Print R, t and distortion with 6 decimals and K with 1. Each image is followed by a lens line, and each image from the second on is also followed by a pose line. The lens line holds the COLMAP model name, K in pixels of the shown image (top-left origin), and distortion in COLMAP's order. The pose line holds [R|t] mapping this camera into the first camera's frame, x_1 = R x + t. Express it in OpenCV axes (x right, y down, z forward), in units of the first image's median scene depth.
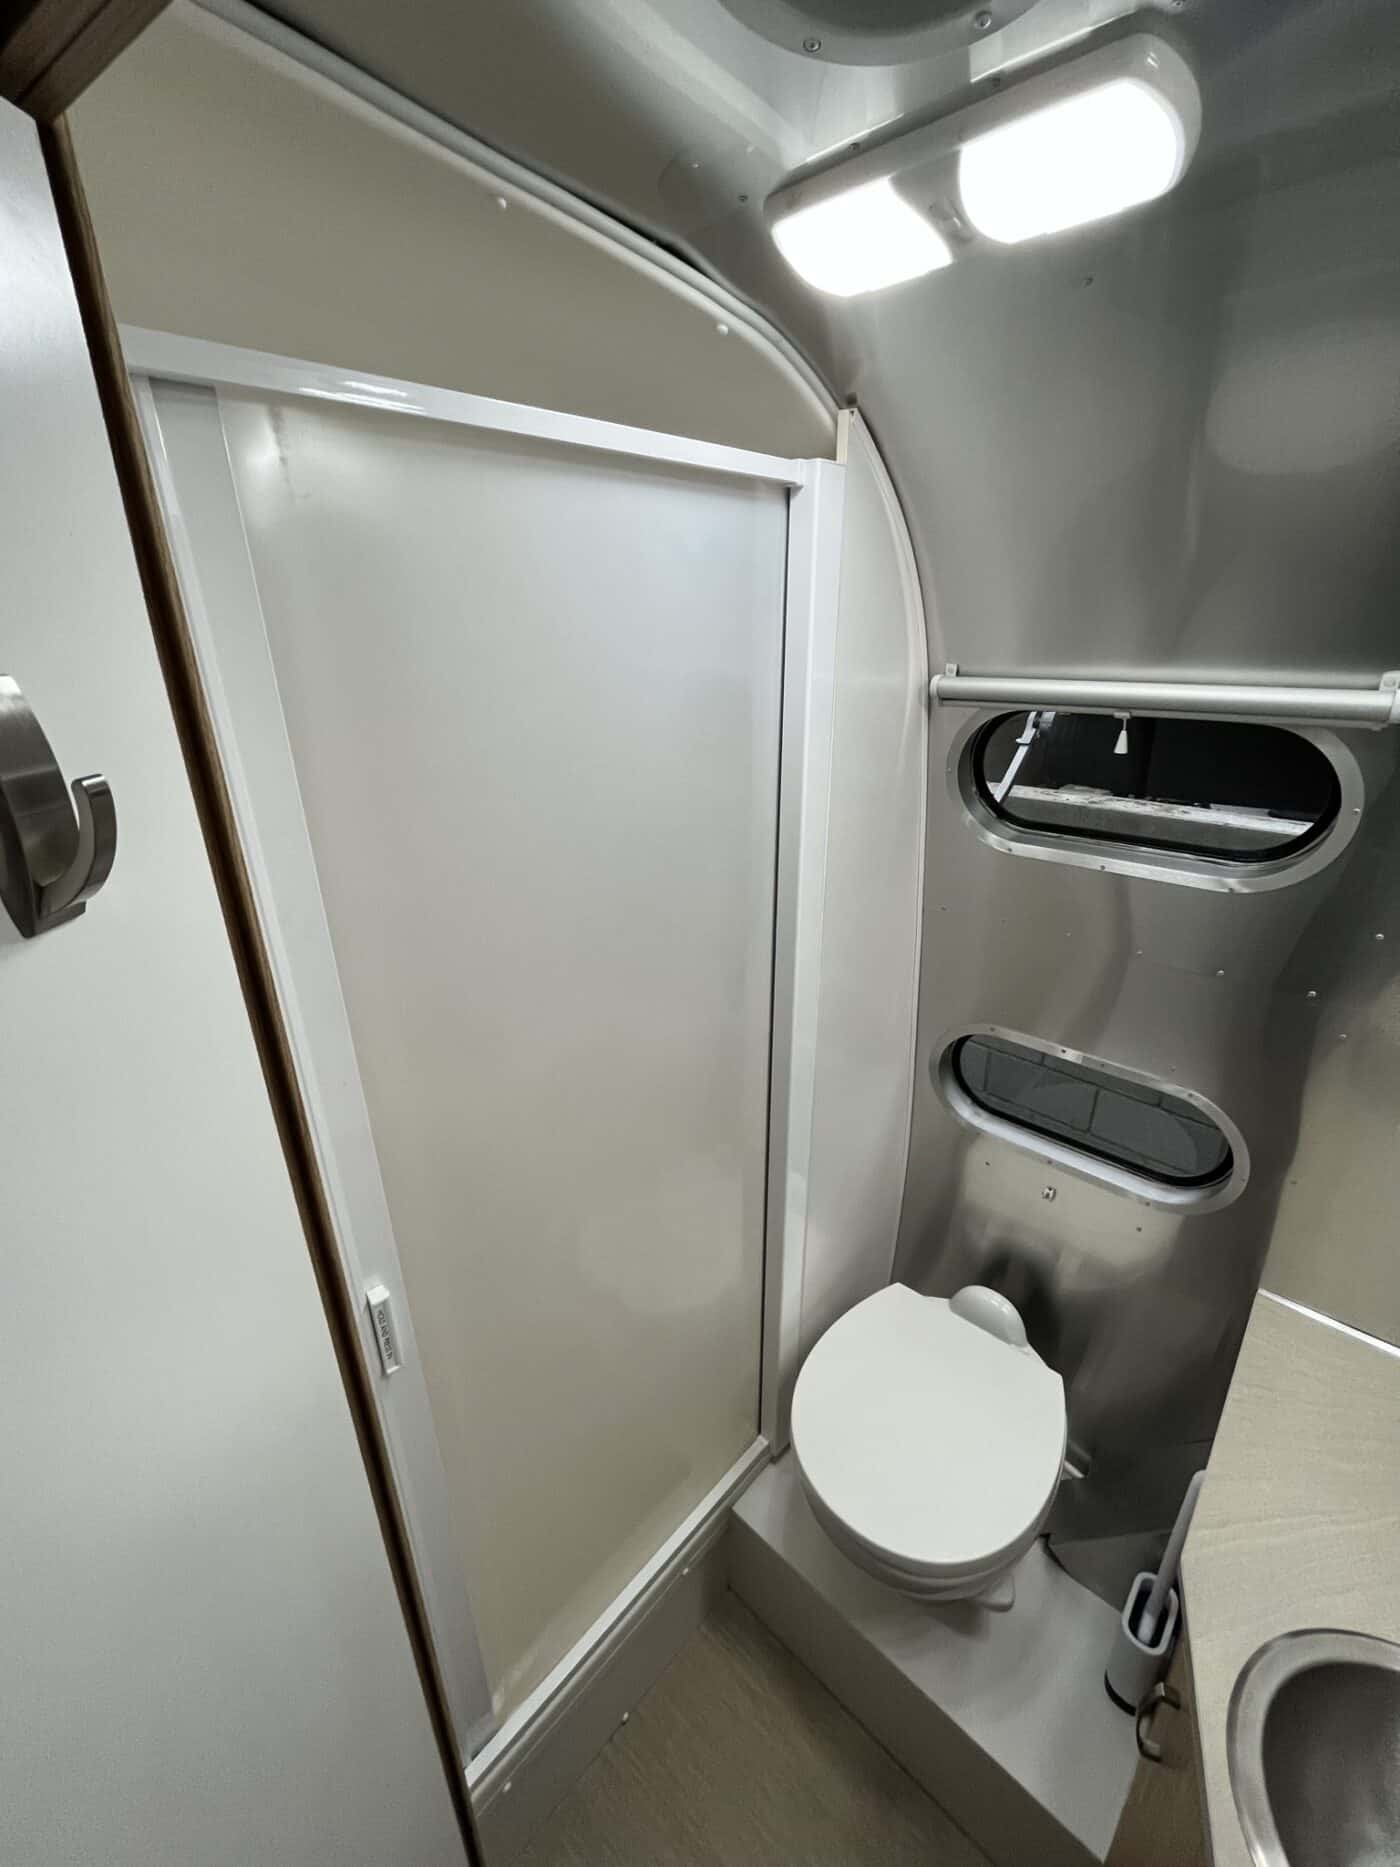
lens RADIAL K [[756.3, 0, 700.0], [0, 756.3, 933.5], [0, 0, 1]] dist [-0.000362, -0.000169]
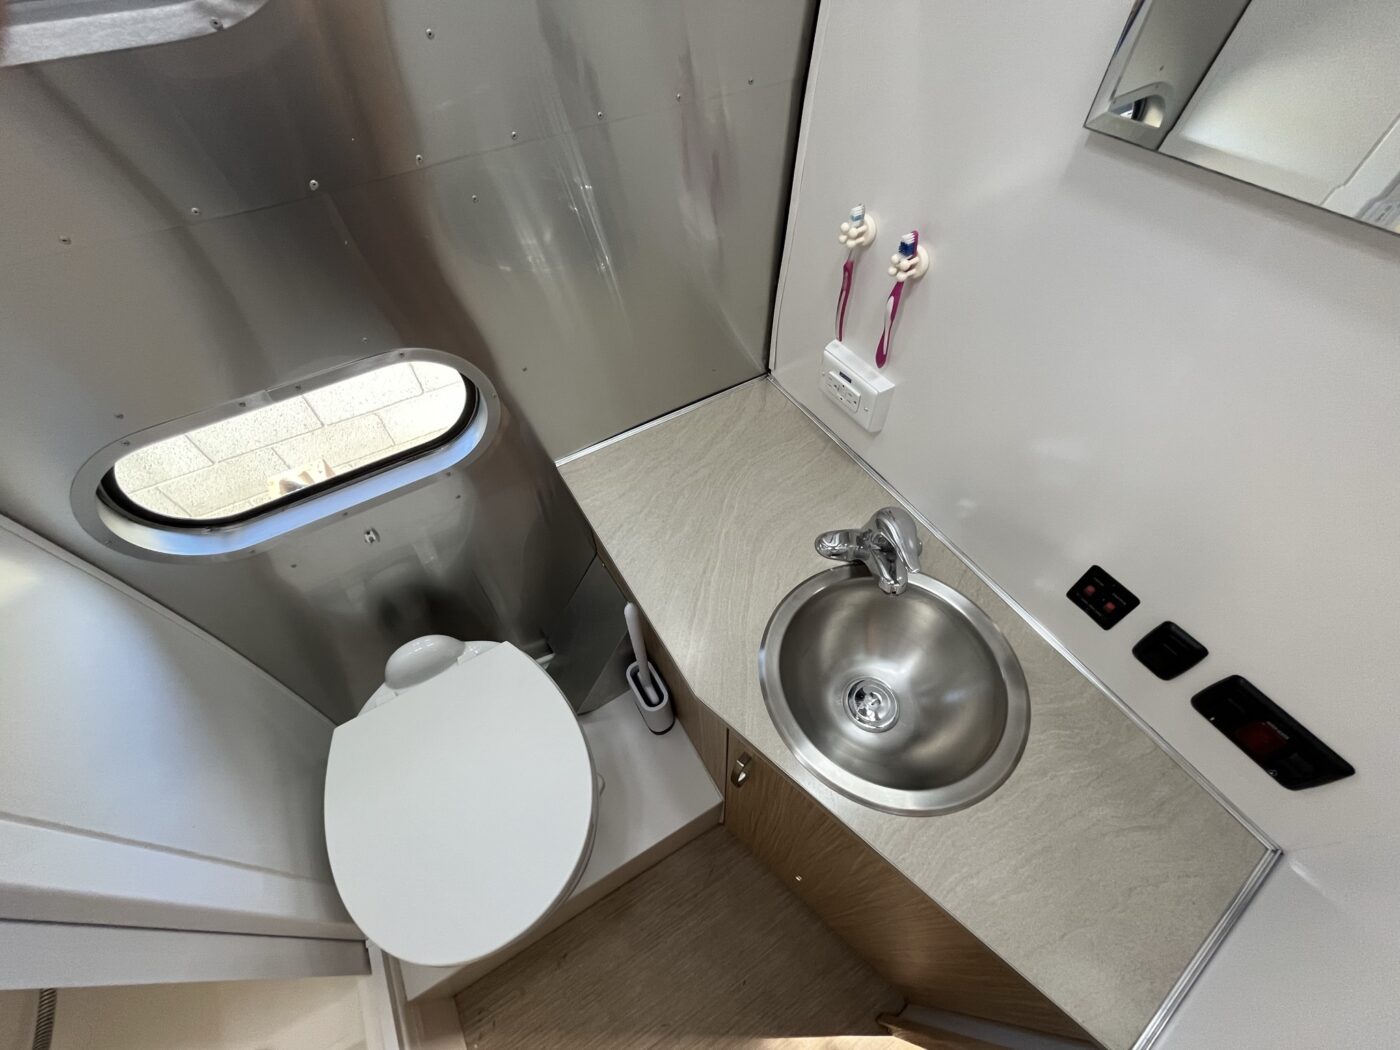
lens RADIAL K [[565.3, 0, 692.2], [0, 565.3, 527.8], [0, 0, 1]] dist [-0.001084, 0.000413]
pose [[0.293368, -0.755544, 0.585738, 0.221462], [0.373115, 0.654595, 0.657488, 0.049435], [-0.880182, 0.025662, 0.473942, 0.409301]]
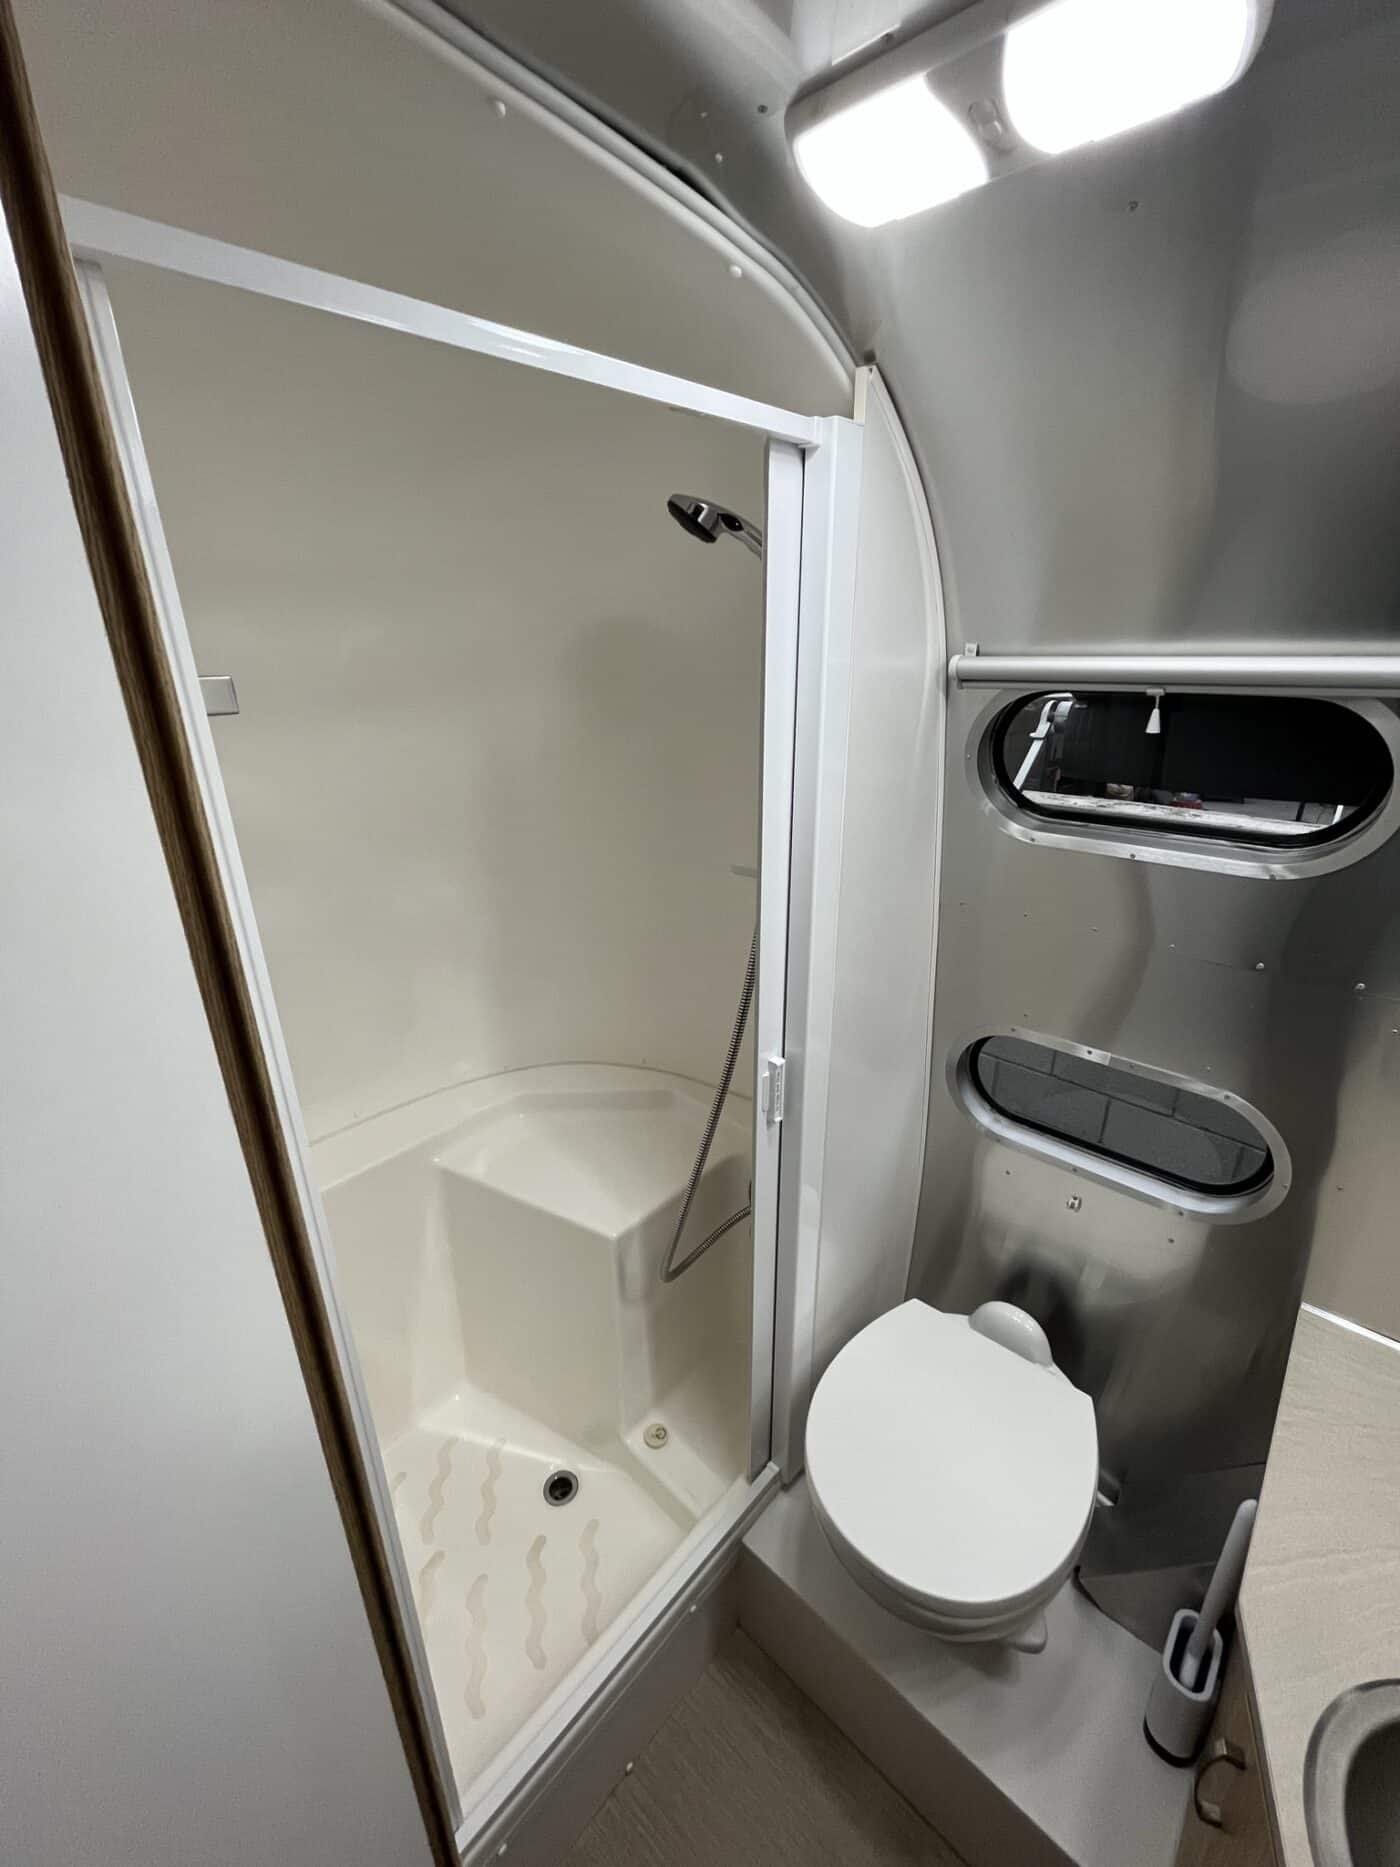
lens RADIAL K [[753.8, 0, 697.8], [0, 753.8, 936.6], [0, 0, 1]] dist [-0.001084, 0.000413]
pose [[0.999997, -0.002420, 0.000664, -0.013248], [0.002432, 0.999822, -0.018727, 0.028715], [-0.000618, 0.018728, 0.999824, 0.053121]]
